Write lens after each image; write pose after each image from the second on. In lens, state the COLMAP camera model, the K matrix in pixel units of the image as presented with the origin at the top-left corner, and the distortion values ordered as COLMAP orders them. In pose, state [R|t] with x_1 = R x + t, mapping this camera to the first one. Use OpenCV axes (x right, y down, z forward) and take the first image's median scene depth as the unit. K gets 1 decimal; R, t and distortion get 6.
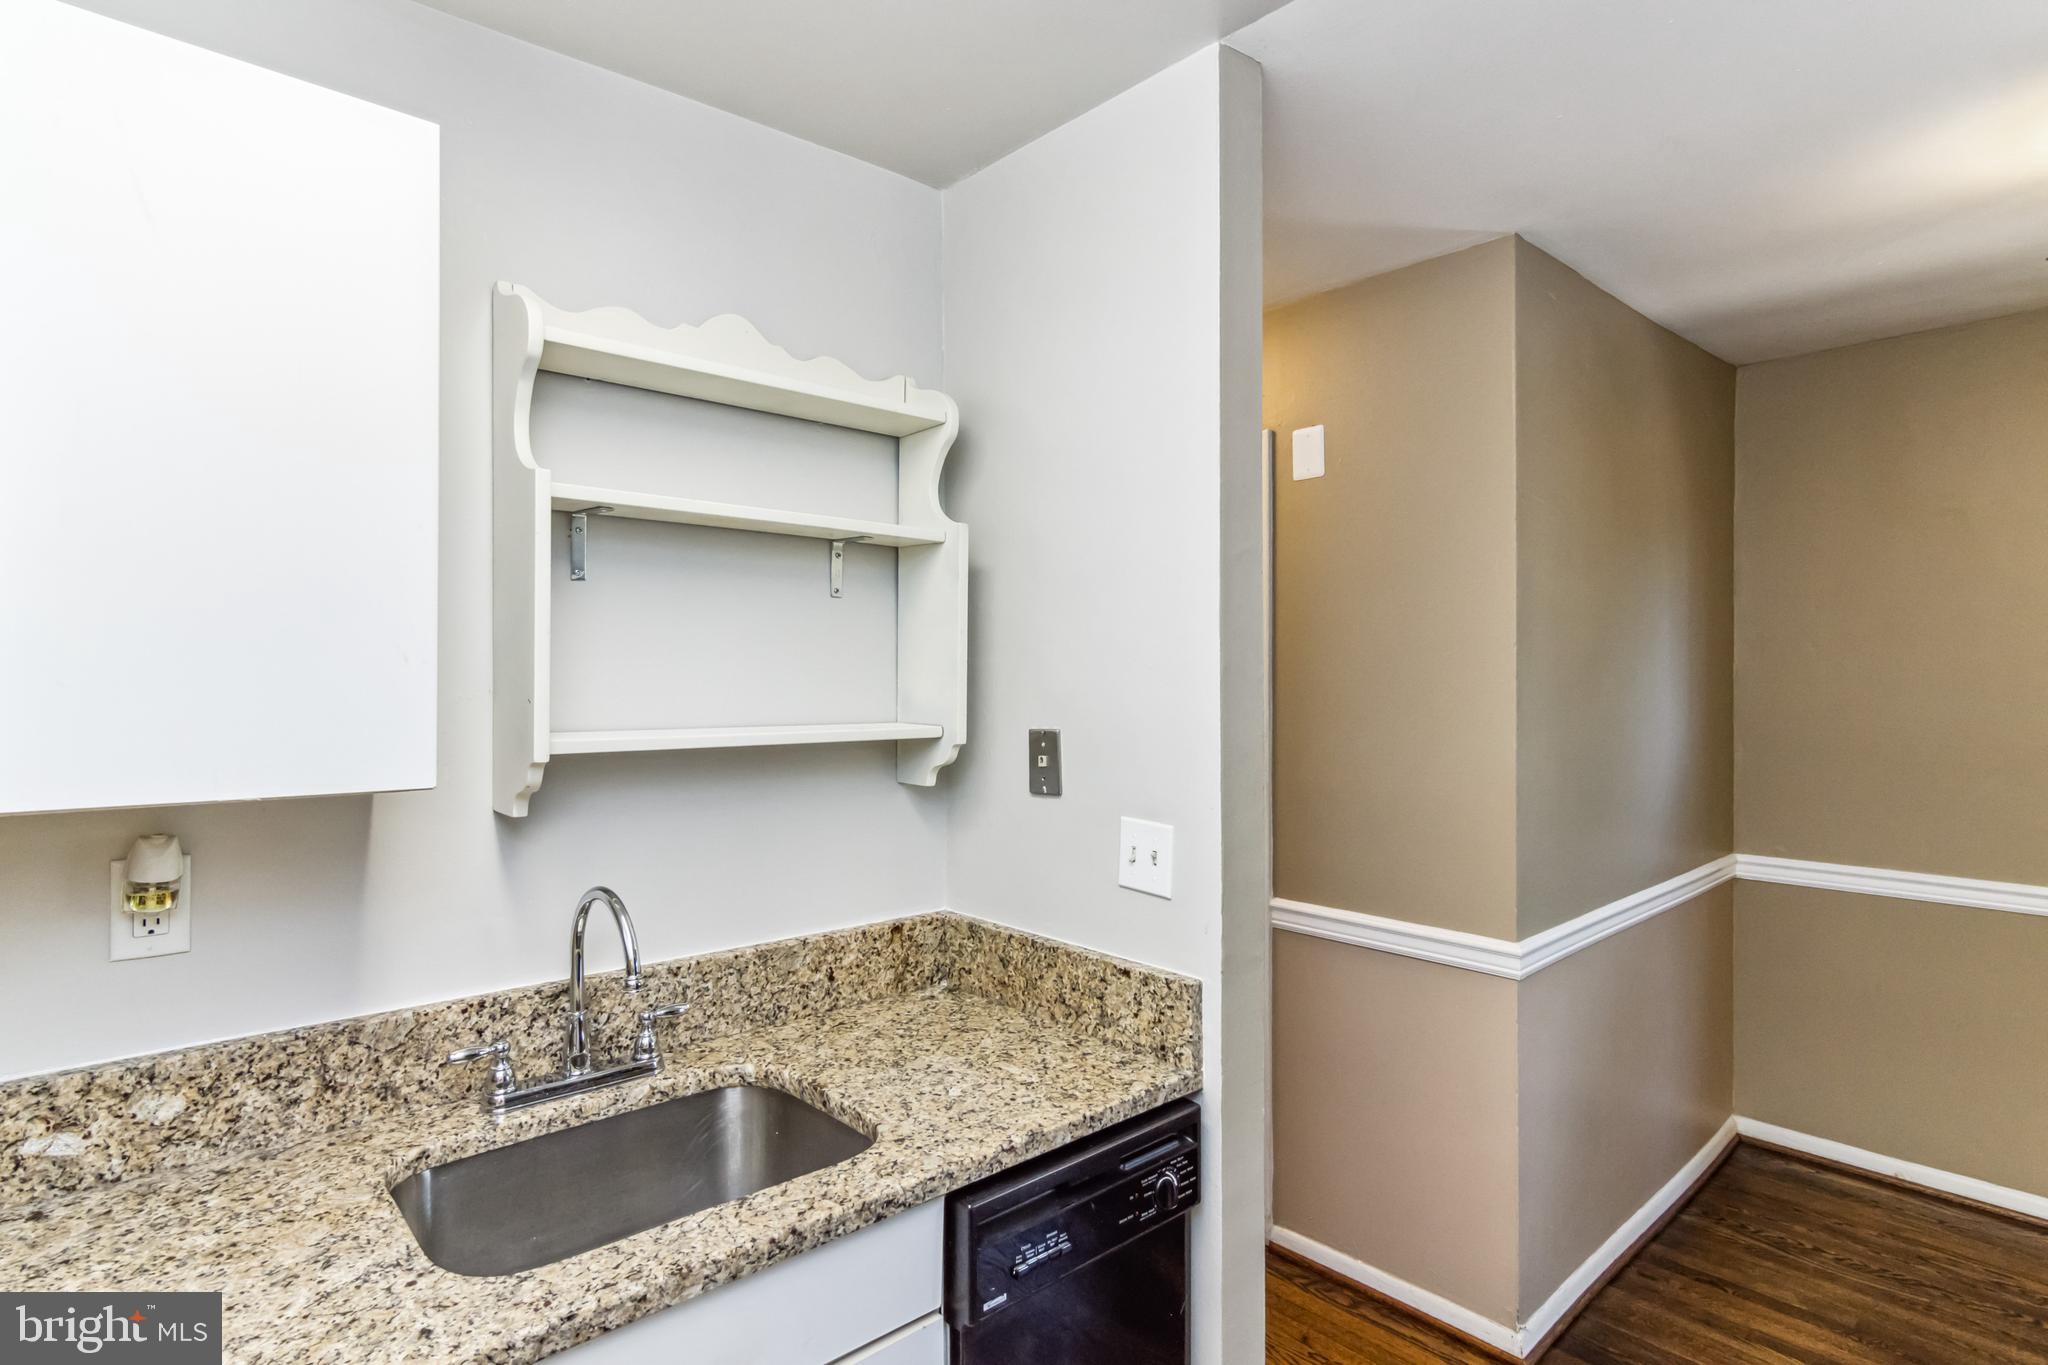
lens RADIAL K [[1066.0, 0, 1020.1], [0, 1066.0, 672.6], [0, 0, 1]] dist [-0.003641, 0.002816]
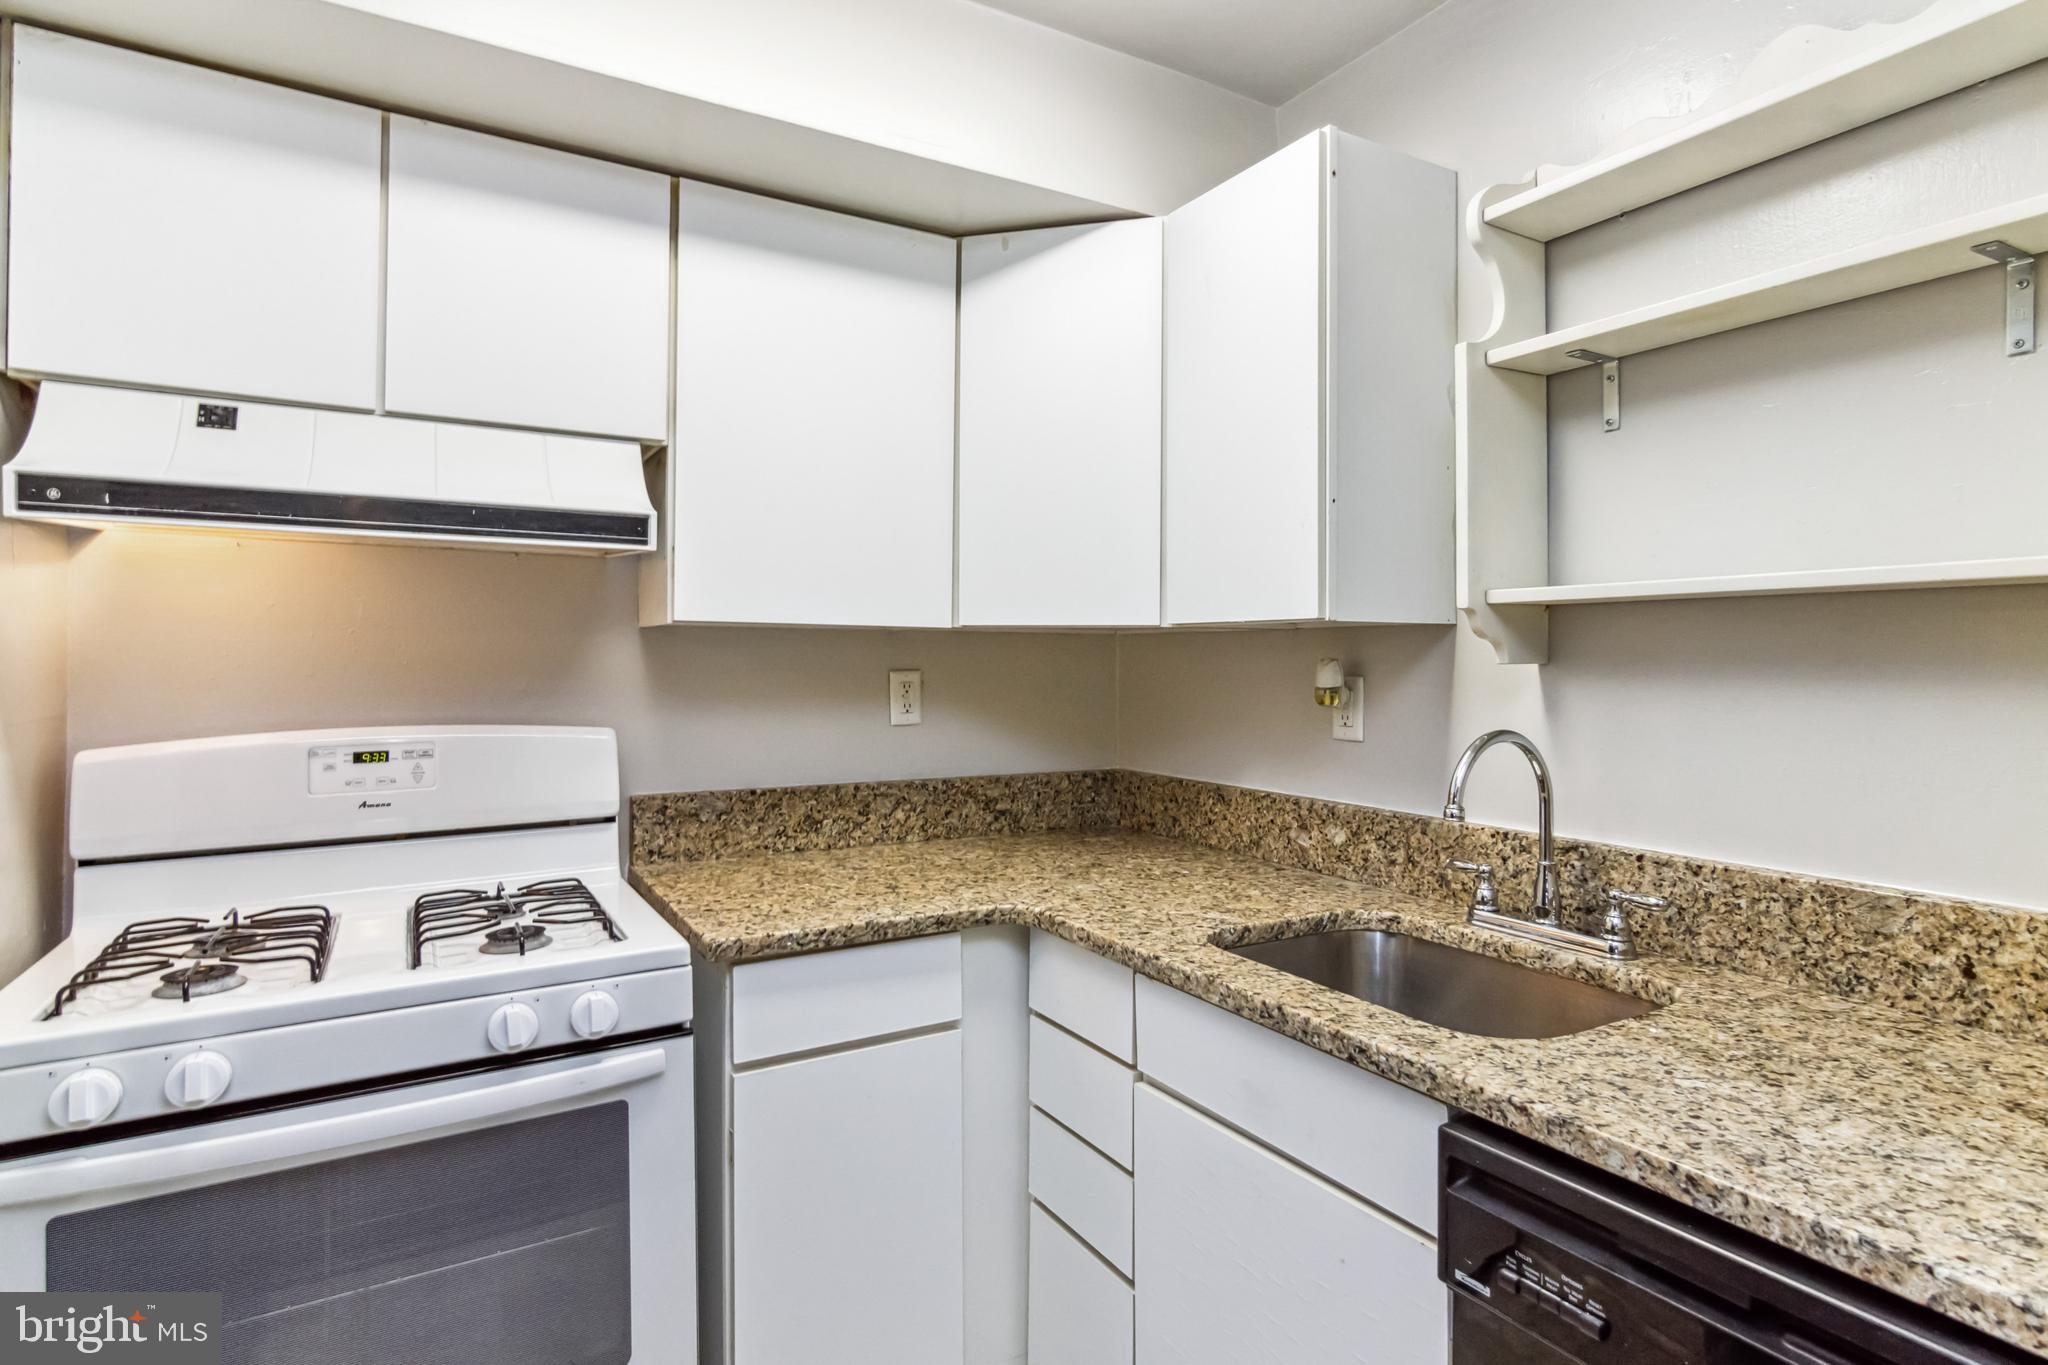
lens RADIAL K [[1066.0, 0, 1021.5], [0, 1066.0, 656.9], [0, 0, 1]] dist [-0.003641, 0.002816]
pose [[-0.208746, -0.007613, -0.977940, 0.720702], [-0.003187, 0.999970, -0.007105, 0.143488], [0.977965, 0.001634, -0.208764, 0.779345]]
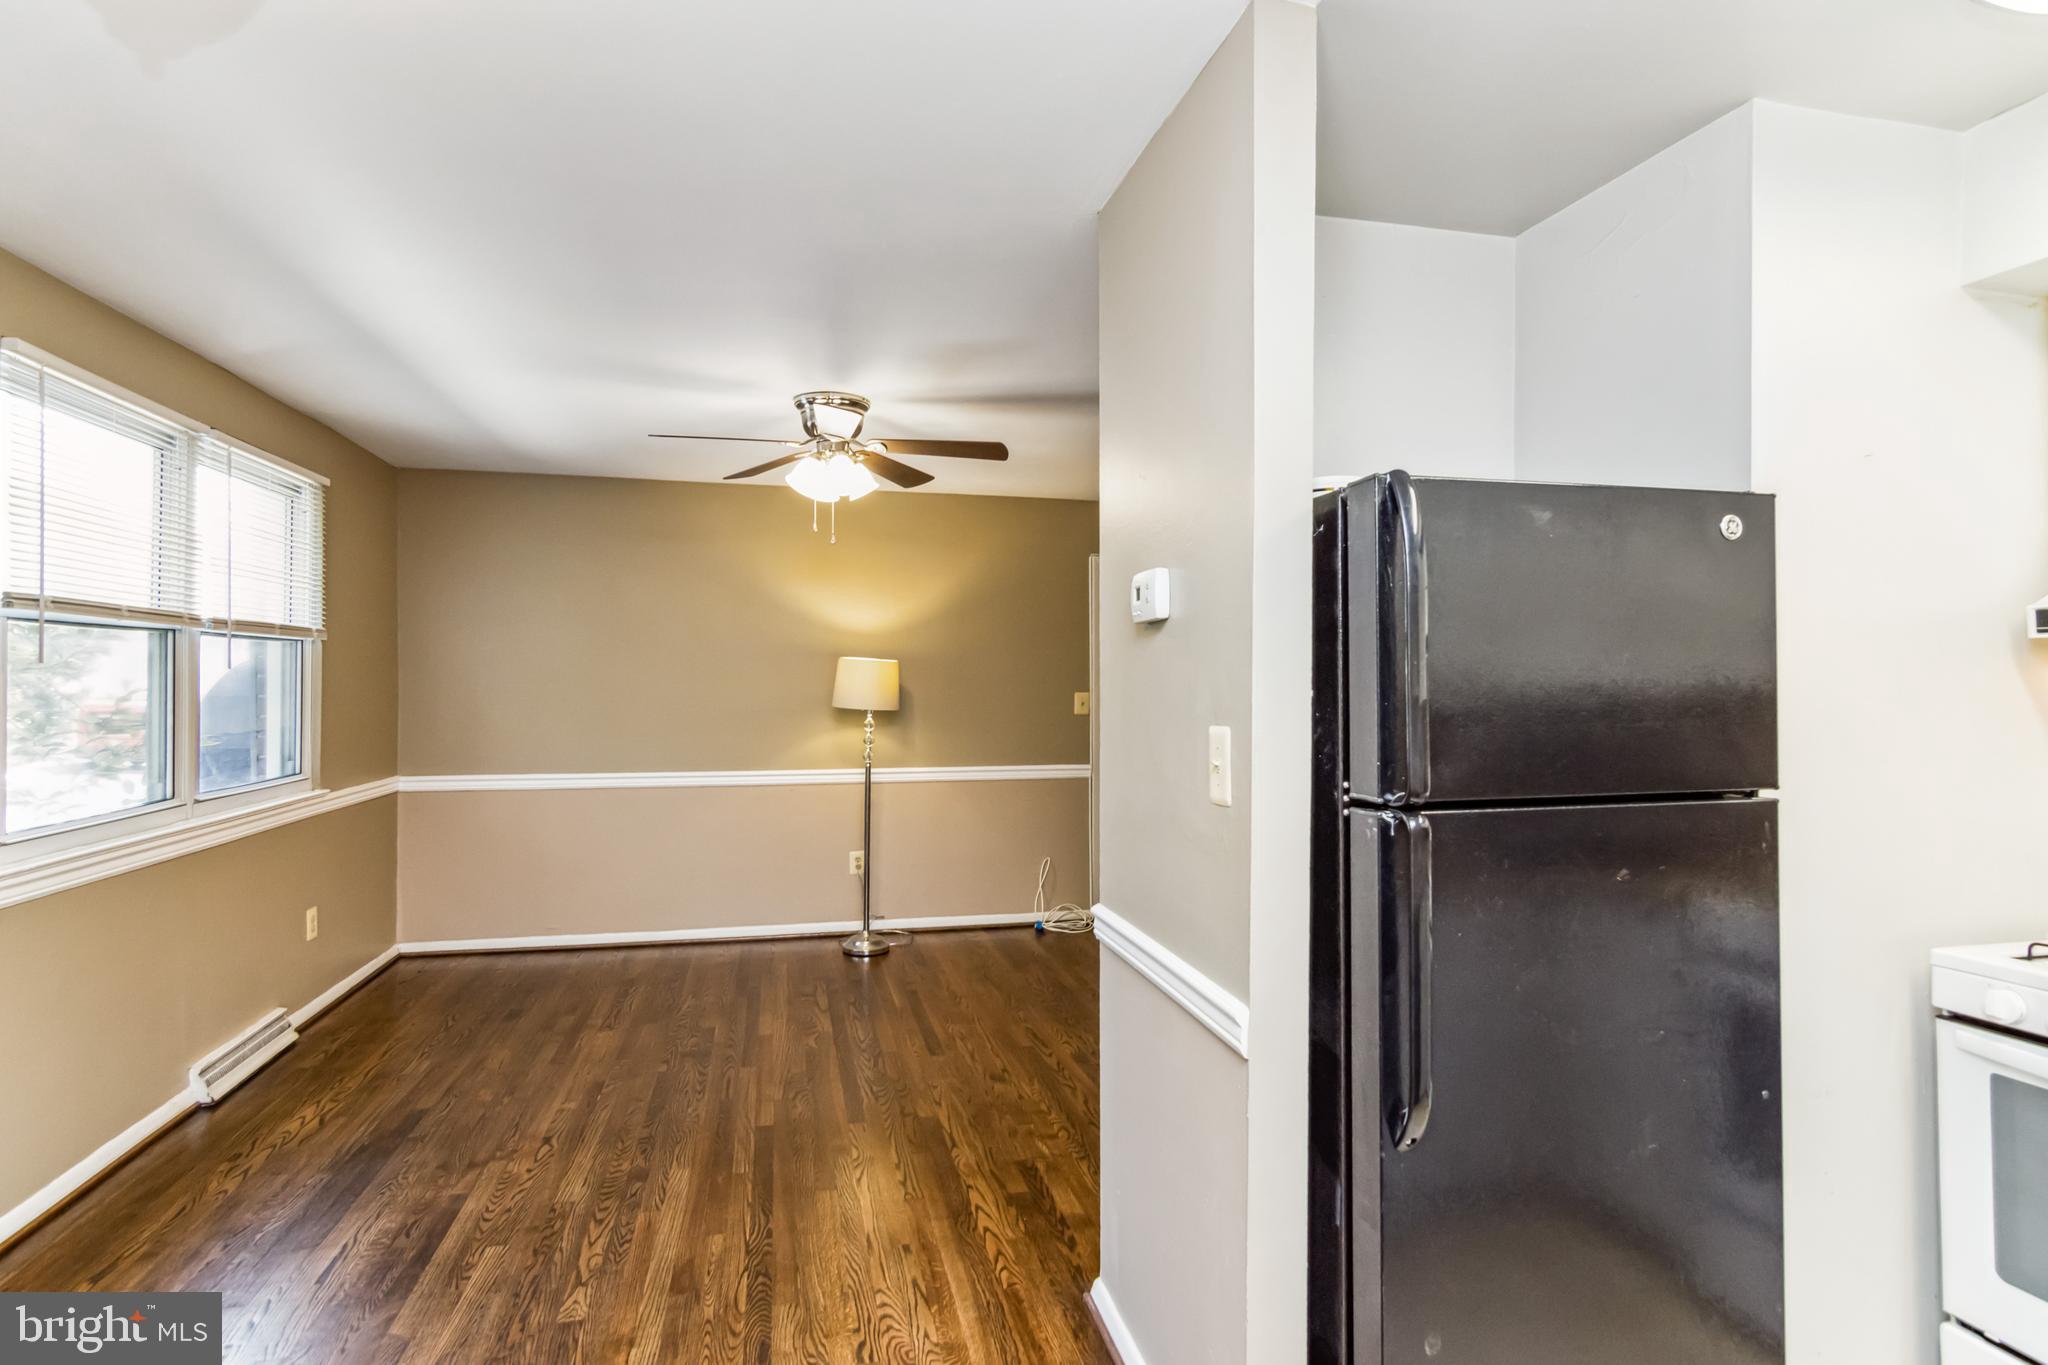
lens RADIAL K [[1066.0, 0, 1022.9], [0, 1066.0, 674.5], [0, 0, 1]] dist [-0.003641, 0.002816]
pose [[-0.874072, 0.004348, 0.485776, 0.498505], [0.002901, 0.999989, -0.003729, 0.068700], [-0.485787, -0.001850, -0.874075, 1.634485]]
